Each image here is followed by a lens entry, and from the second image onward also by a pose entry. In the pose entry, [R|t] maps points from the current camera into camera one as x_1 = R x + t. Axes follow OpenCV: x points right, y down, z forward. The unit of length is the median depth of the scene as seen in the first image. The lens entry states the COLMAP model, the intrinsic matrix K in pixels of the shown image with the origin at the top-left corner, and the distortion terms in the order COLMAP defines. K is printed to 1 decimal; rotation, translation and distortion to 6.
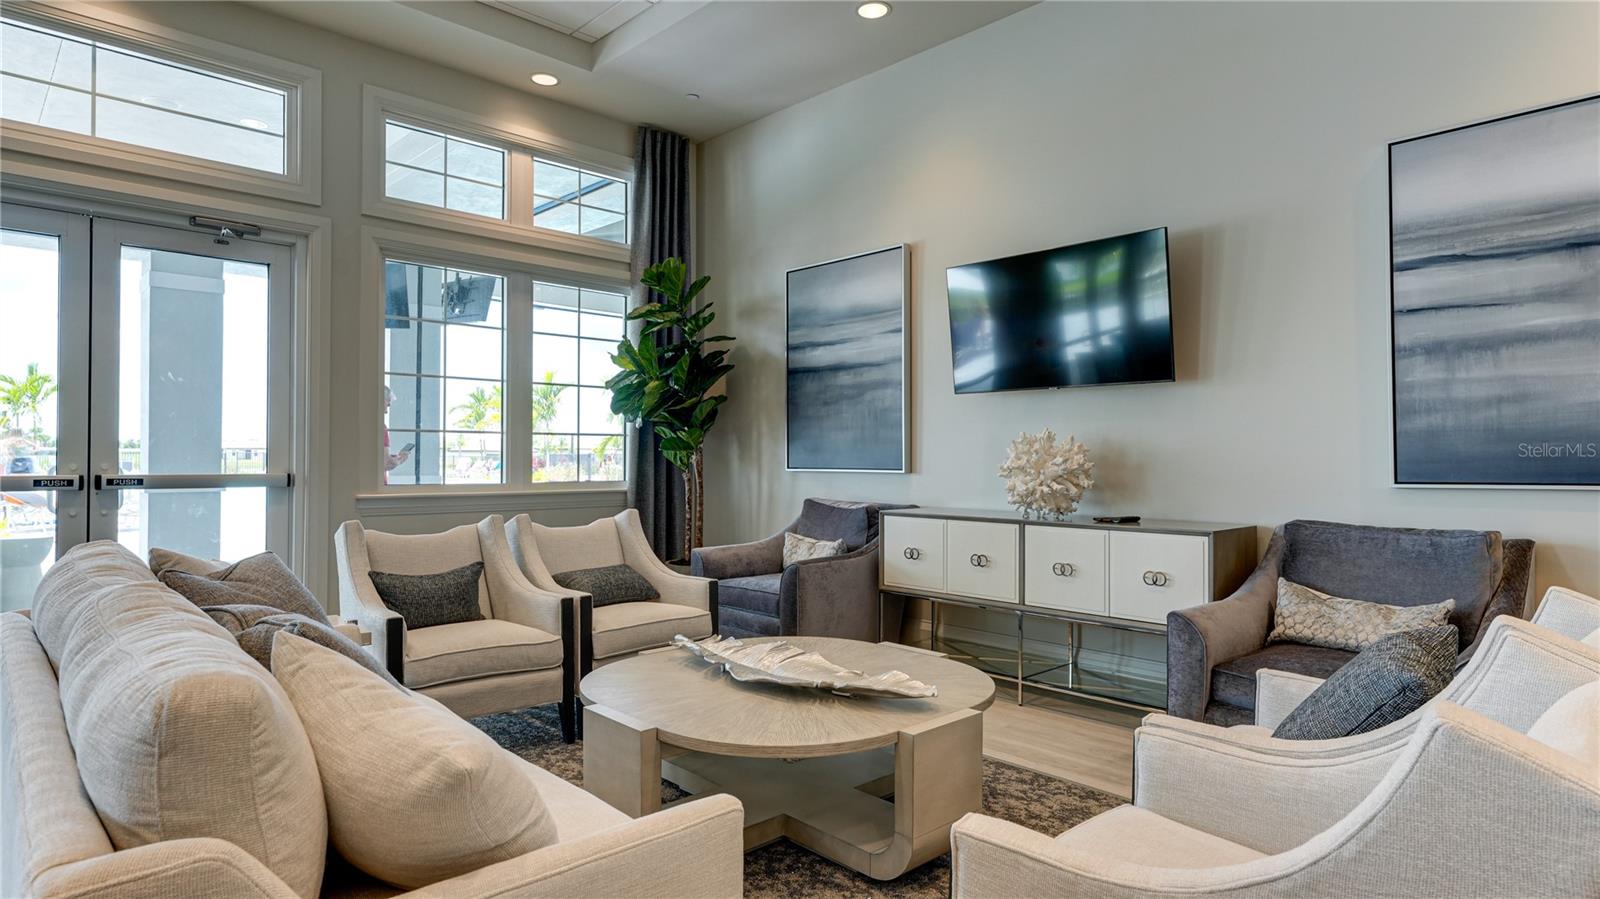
lens RADIAL K [[840.6, 0, 796.9], [0, 840.6, 448.3], [0, 0, 1]] dist [0.005079, 0.000469]
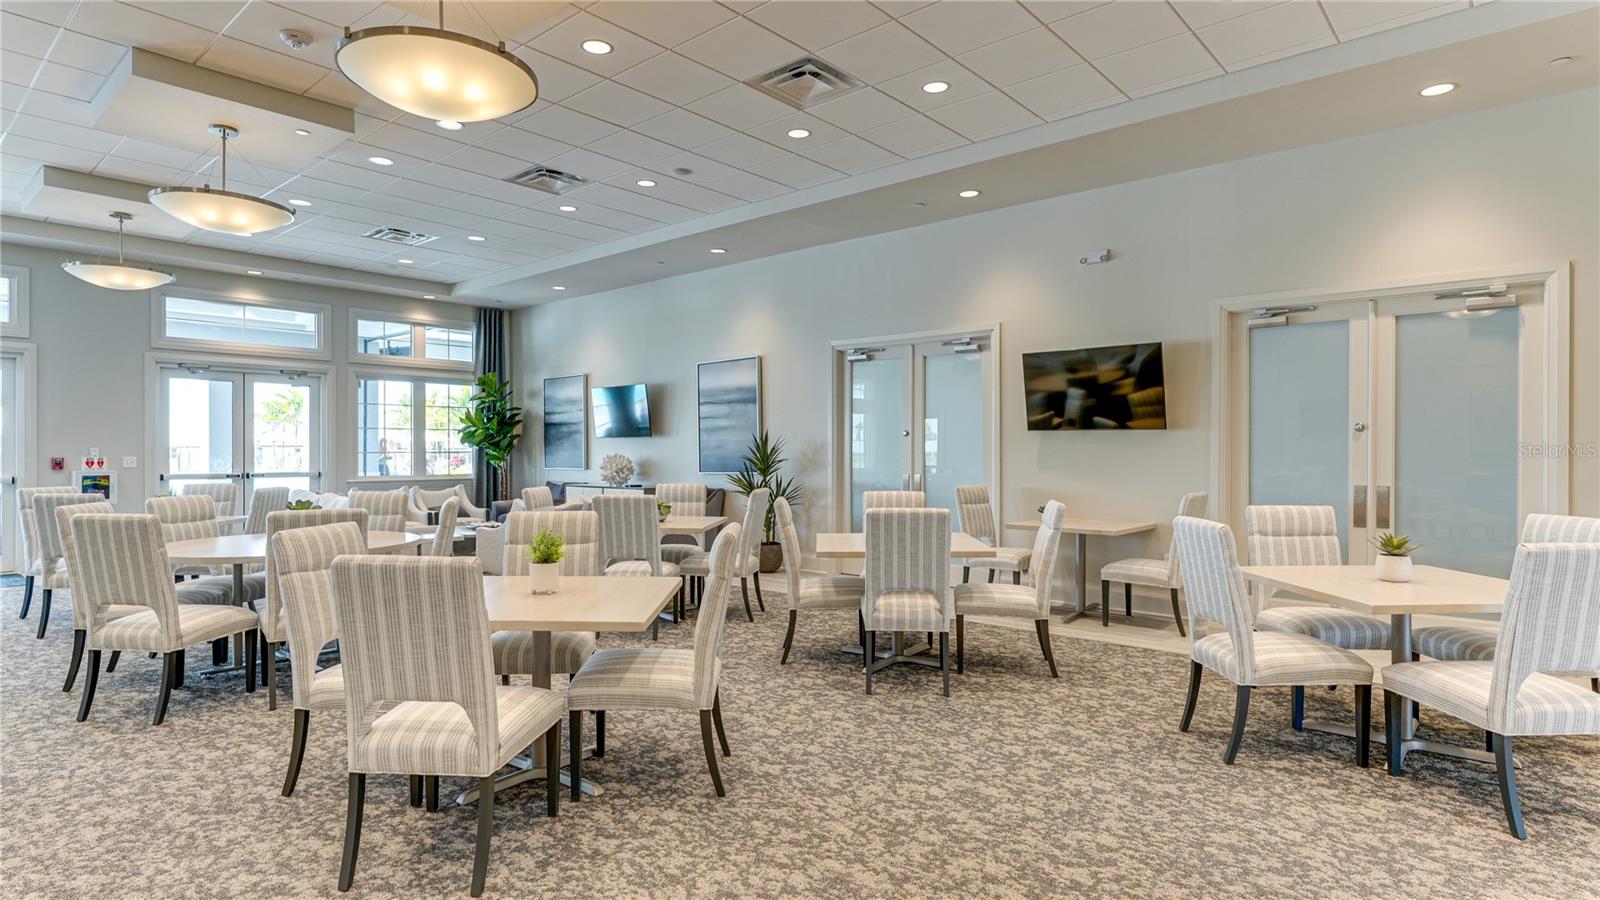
lens RADIAL K [[840.6, 0, 803.3], [0, 840.6, 455.2], [0, 0, 1]] dist [0.005079, 0.000469]
pose [[0.997563, -0.007559, 0.069358, 0.523053], [0.006278, 0.999806, 0.018659, -0.046711], [-0.069485, -0.018178, 0.997417, -1.285614]]
